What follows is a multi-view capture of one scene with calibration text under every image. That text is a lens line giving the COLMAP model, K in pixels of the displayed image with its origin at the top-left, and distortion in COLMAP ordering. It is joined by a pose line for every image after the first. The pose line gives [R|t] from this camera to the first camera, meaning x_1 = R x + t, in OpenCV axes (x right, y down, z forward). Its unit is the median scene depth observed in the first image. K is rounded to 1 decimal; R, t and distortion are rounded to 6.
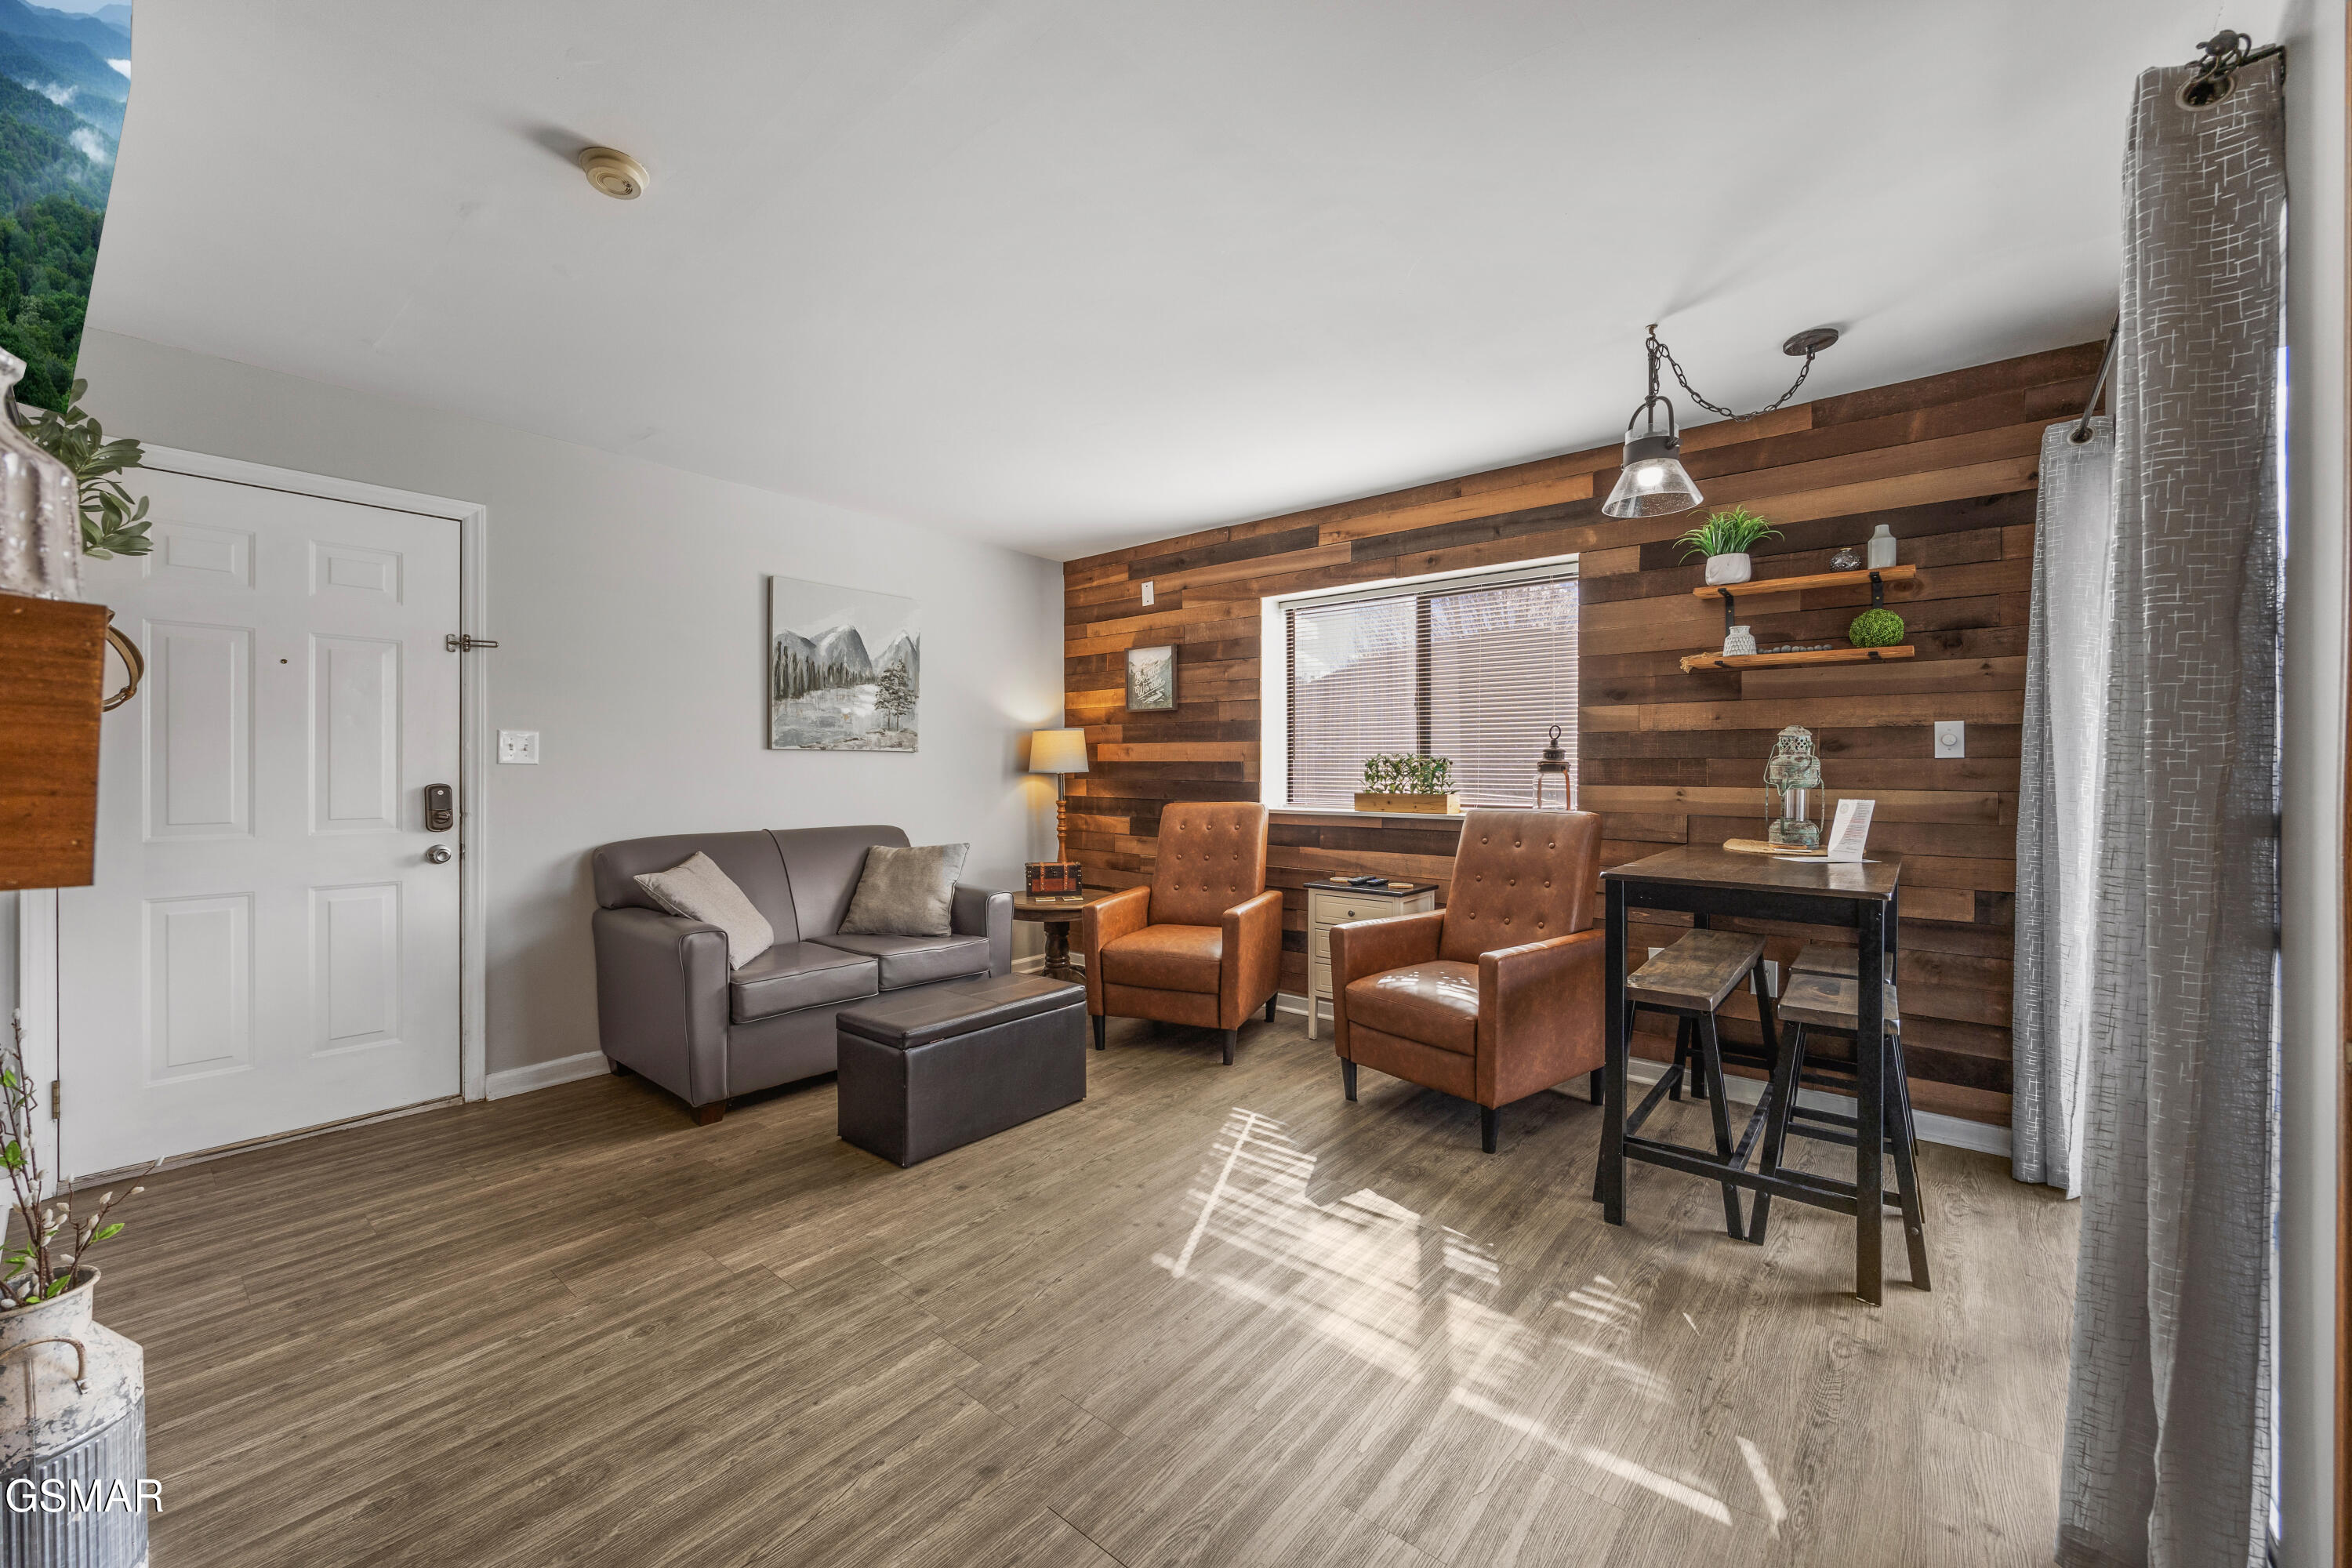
lens RADIAL K [[912.3, 0, 1175.2], [0, 912.3, 776.7], [0, 0, 1]] dist [-0.010589, 0.002332]
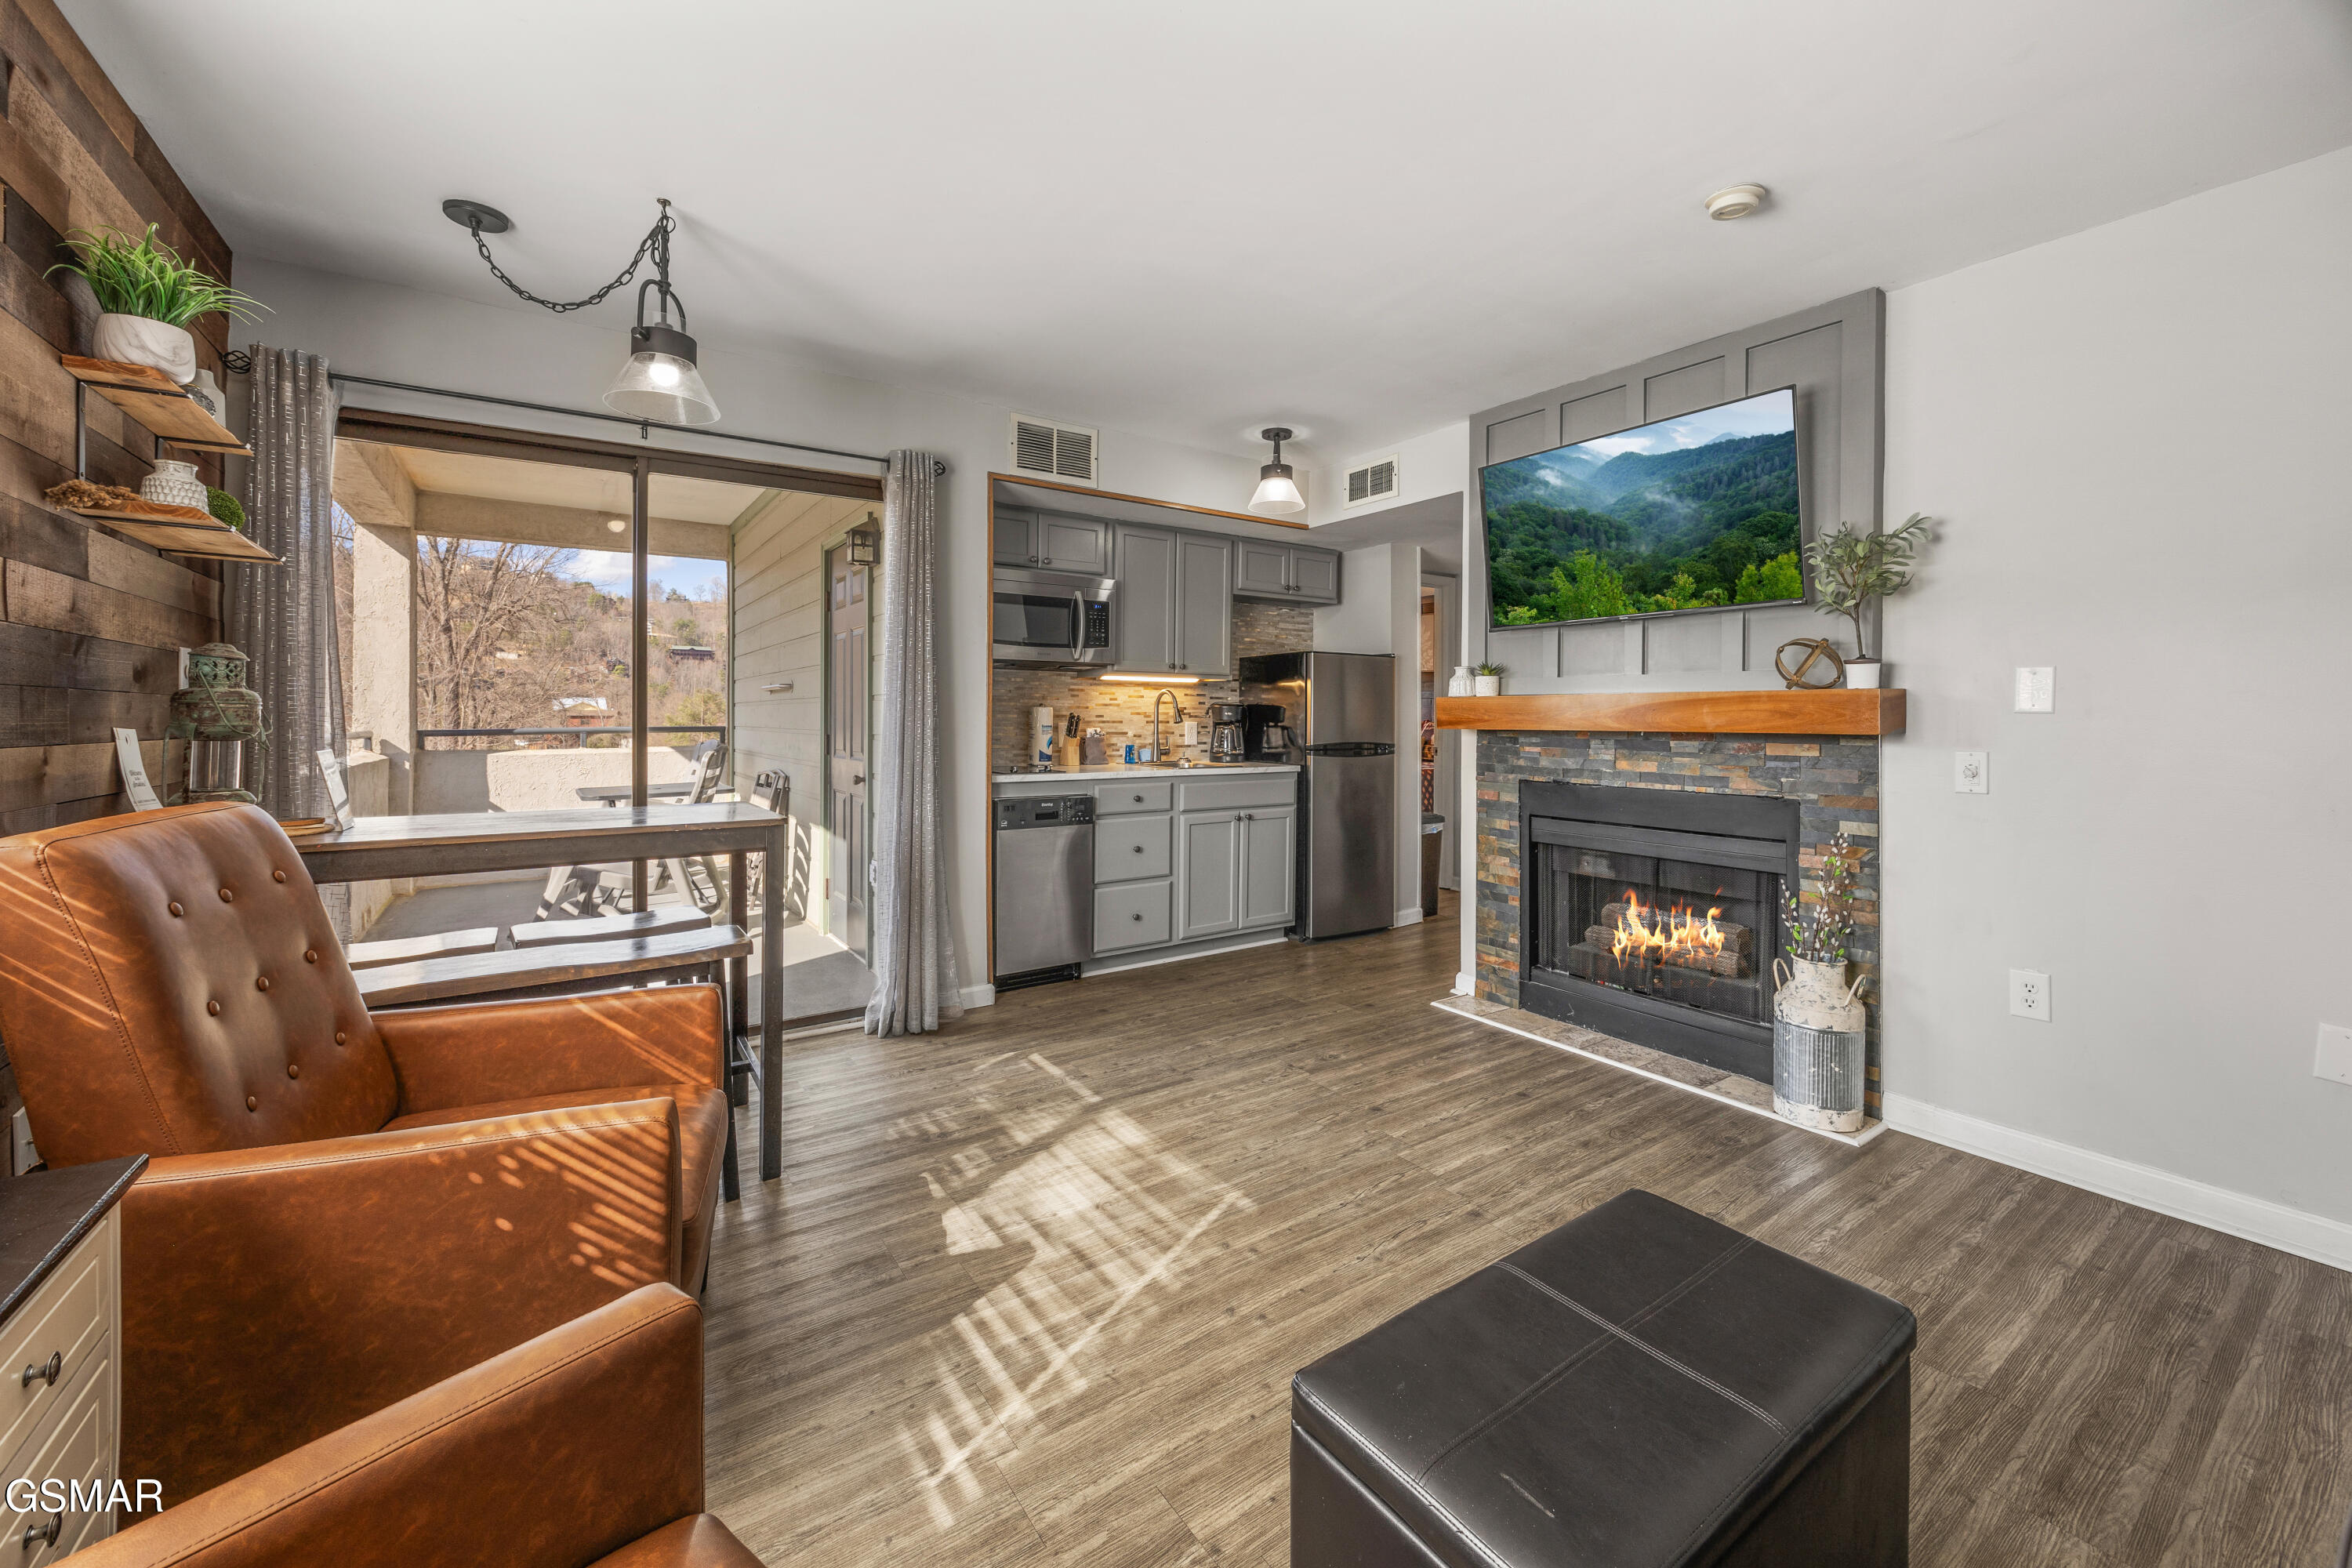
lens RADIAL K [[912.3, 0, 1185.2], [0, 912.3, 721.9], [0, 0, 1]] dist [-0.010589, 0.002332]
pose [[-0.964849, -0.005790, 0.262741, -0.118071], [-0.001561, 0.999866, 0.016301, -0.009266], [-0.262800, 0.015318, -0.964729, 1.107342]]
